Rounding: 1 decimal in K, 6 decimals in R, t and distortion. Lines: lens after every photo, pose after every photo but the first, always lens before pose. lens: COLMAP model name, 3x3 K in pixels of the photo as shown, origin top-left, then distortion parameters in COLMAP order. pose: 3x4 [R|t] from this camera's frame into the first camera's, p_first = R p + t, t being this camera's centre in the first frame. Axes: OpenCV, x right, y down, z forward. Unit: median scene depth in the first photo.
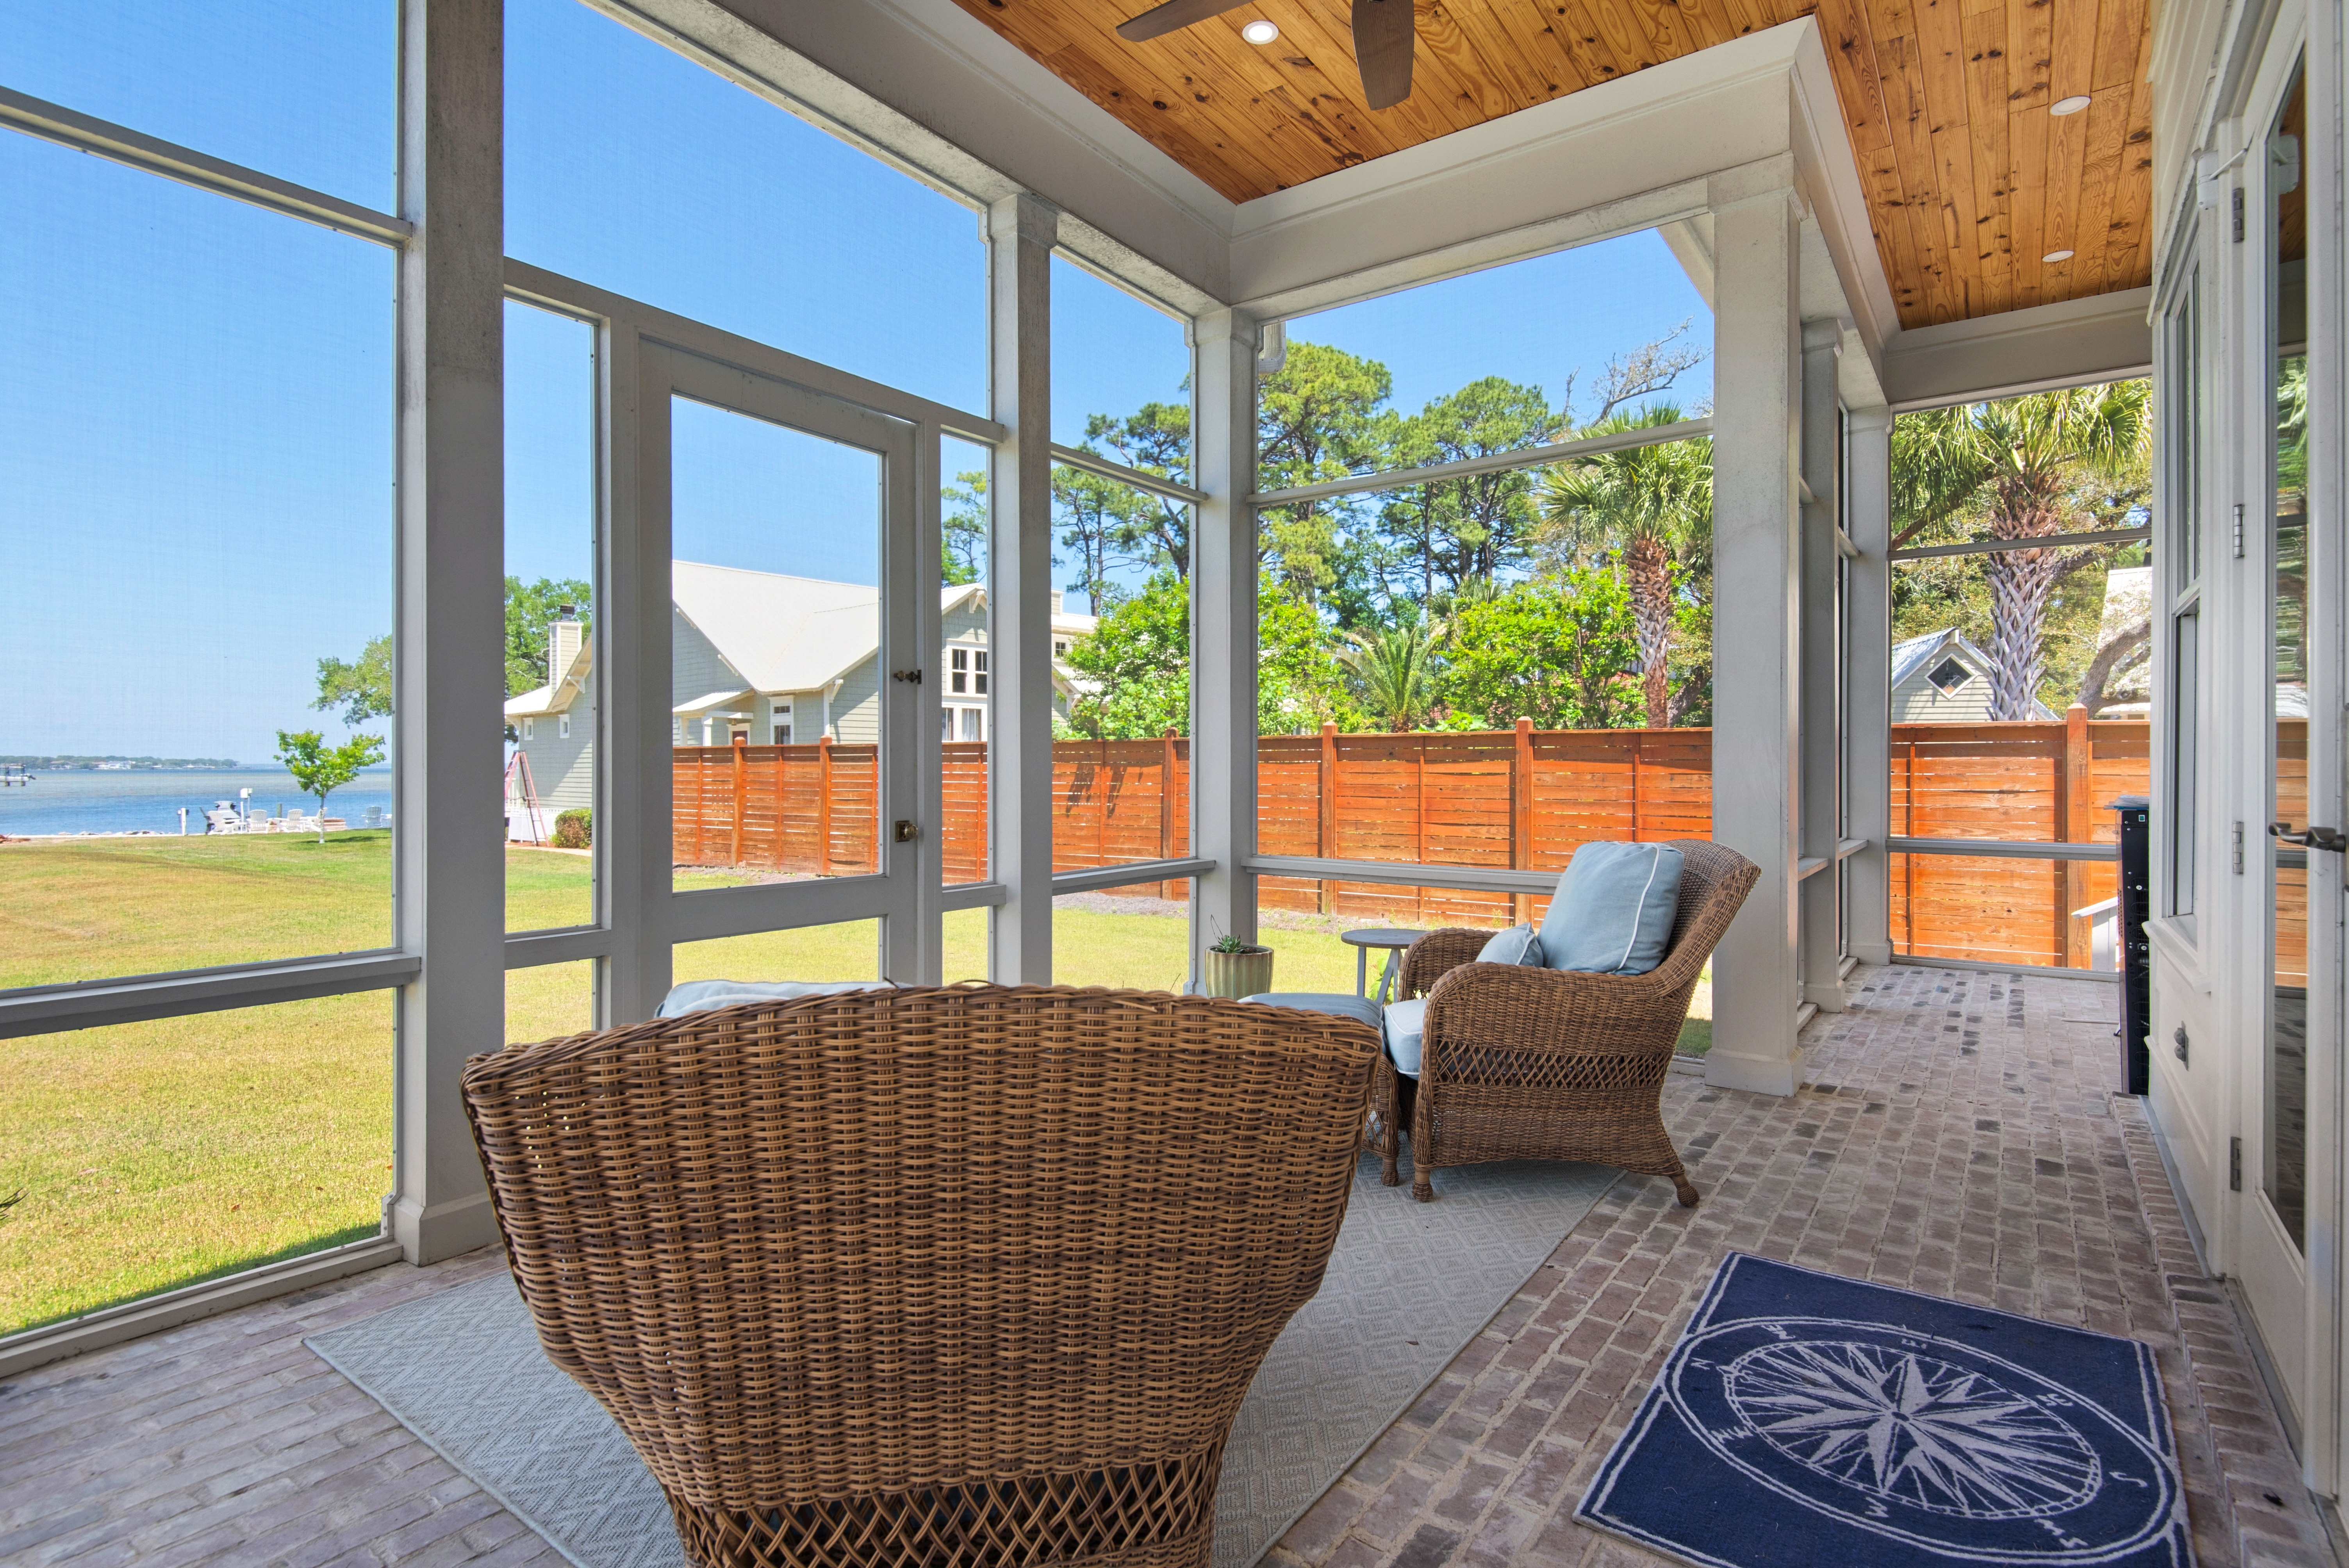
lens RADIAL K [[1162.7, 0, 1169.1], [0, 1162.7, 772.5], [0, 0, 1]] dist [-0.029834, -0.001918]
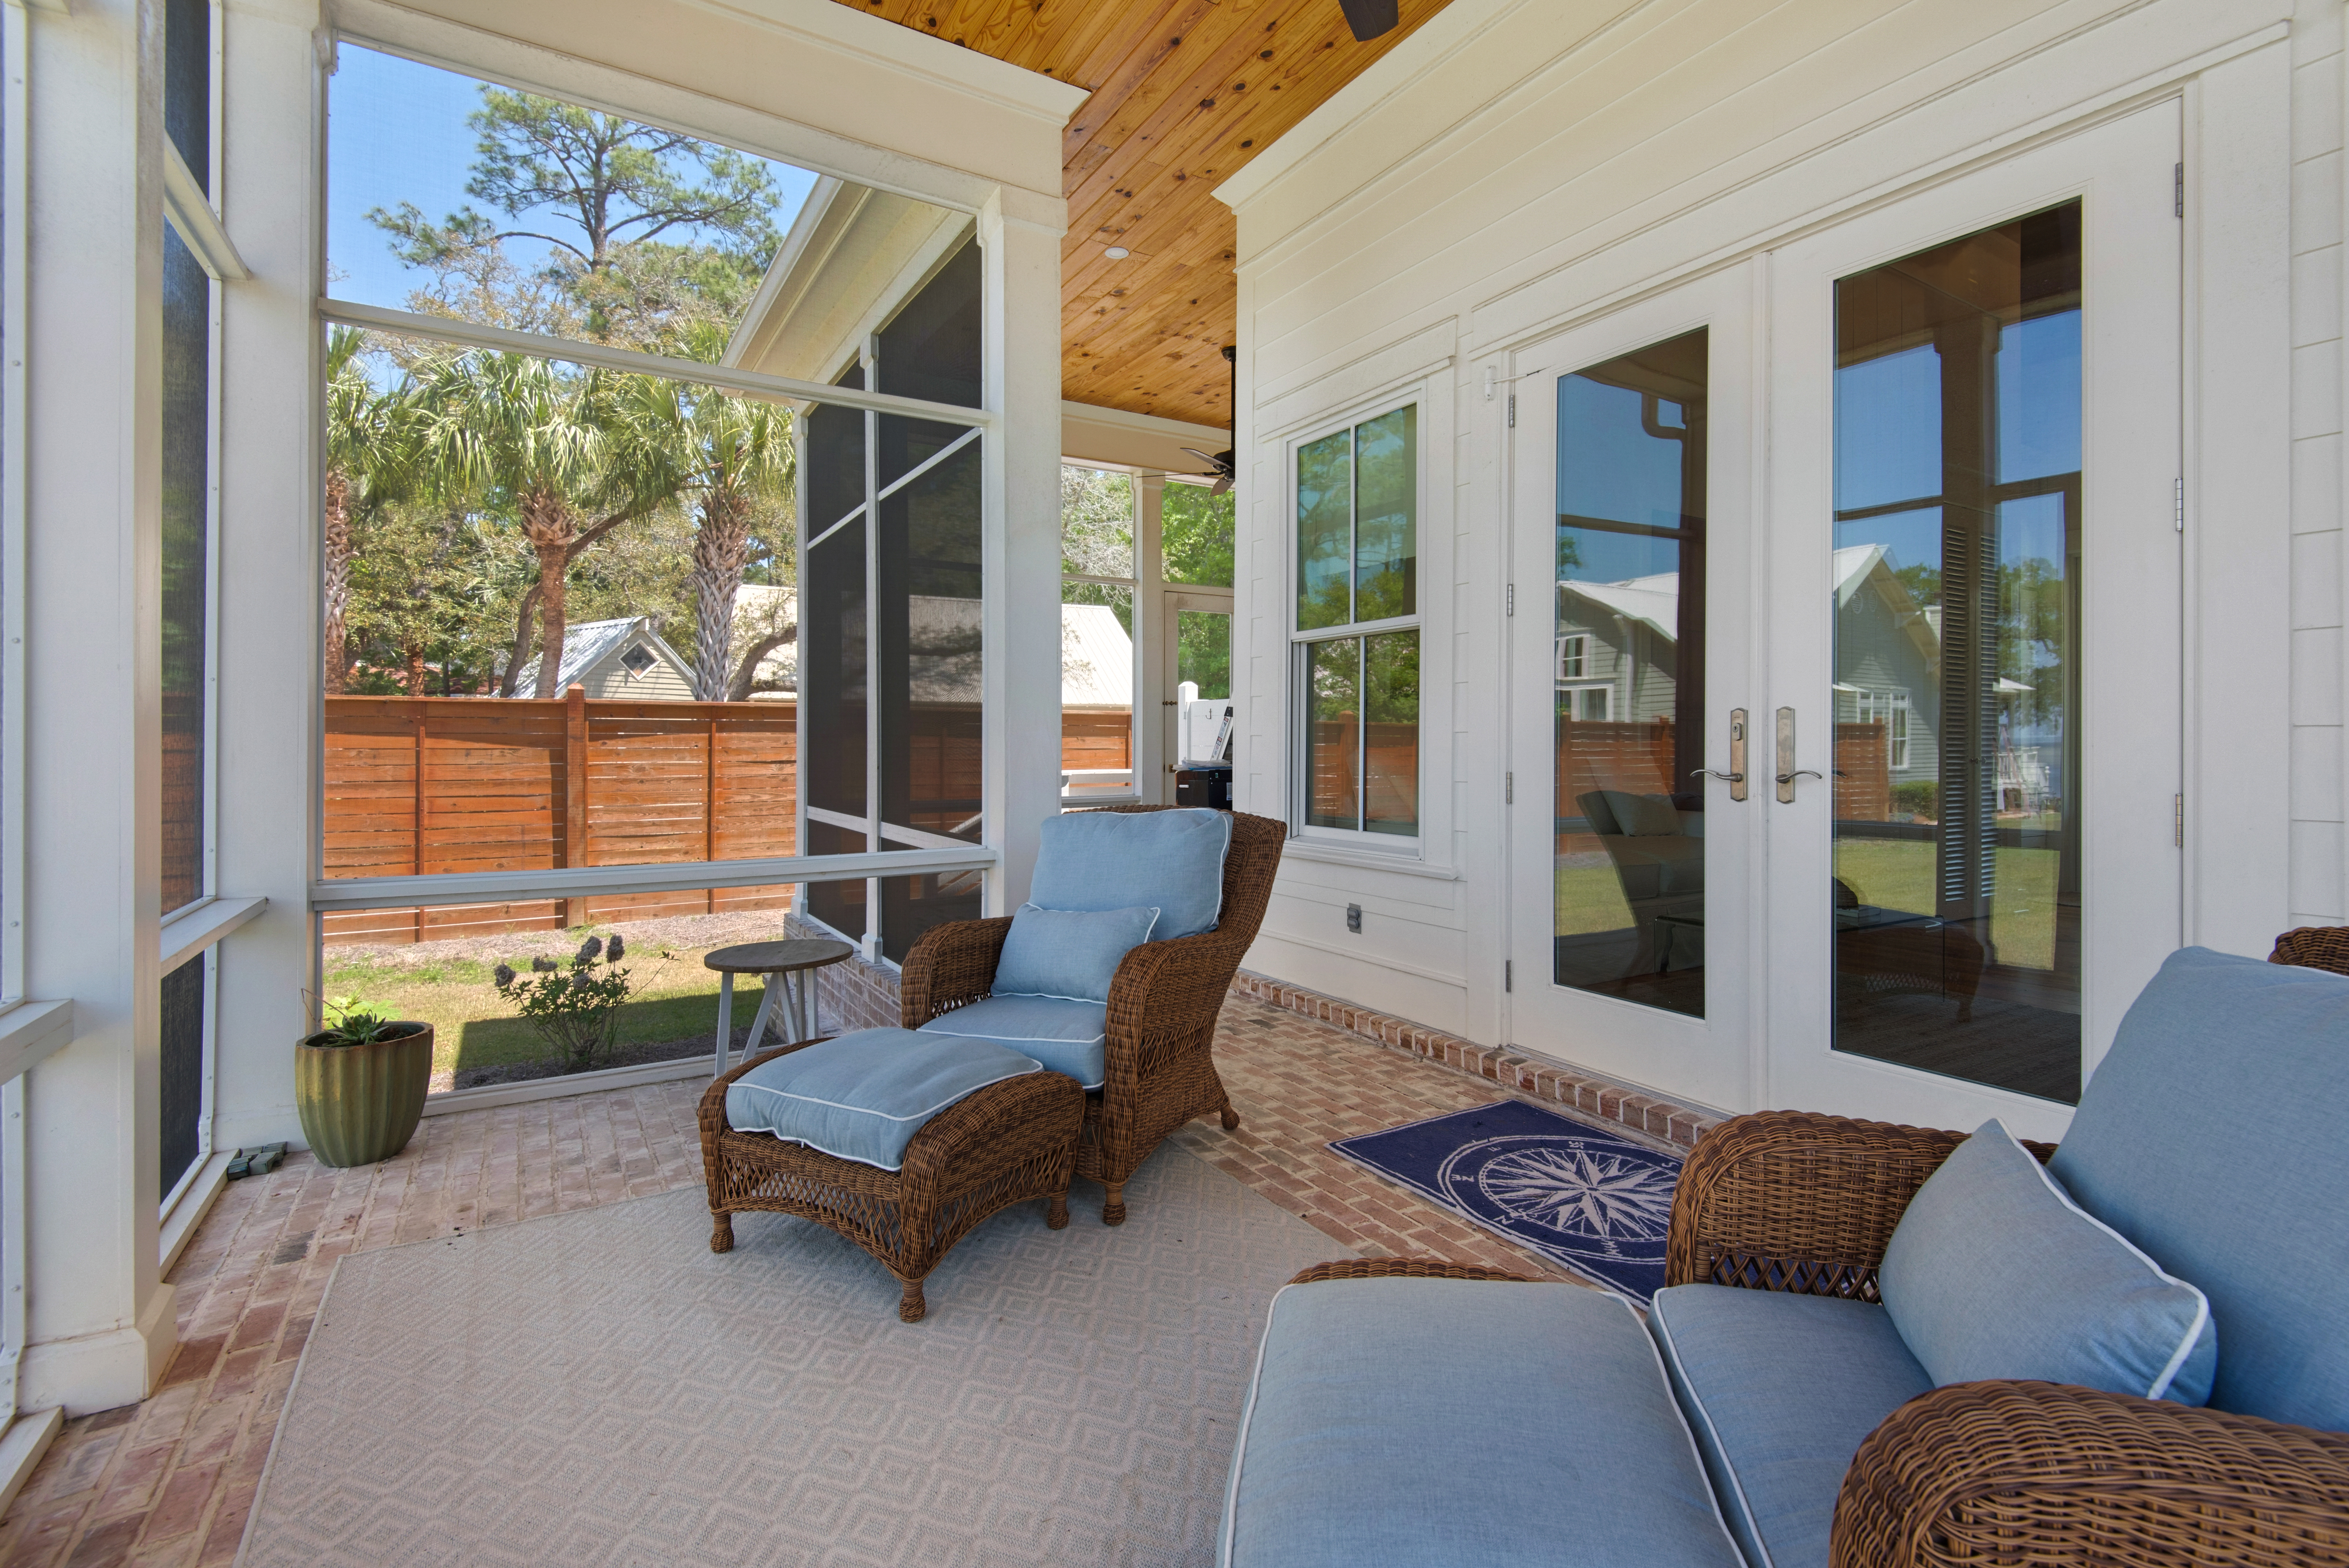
lens RADIAL K [[1069.7, 0, 1182.7], [0, 1069.7, 749.5], [0, 0, 1]] dist [0.003845, 0.000037]
pose [[0.367273, -0.007332, 0.930084, -0.723354], [0.004111, 0.999972, 0.006260, -0.004259], [-0.930104, 0.001525, 0.367293, 0.872143]]
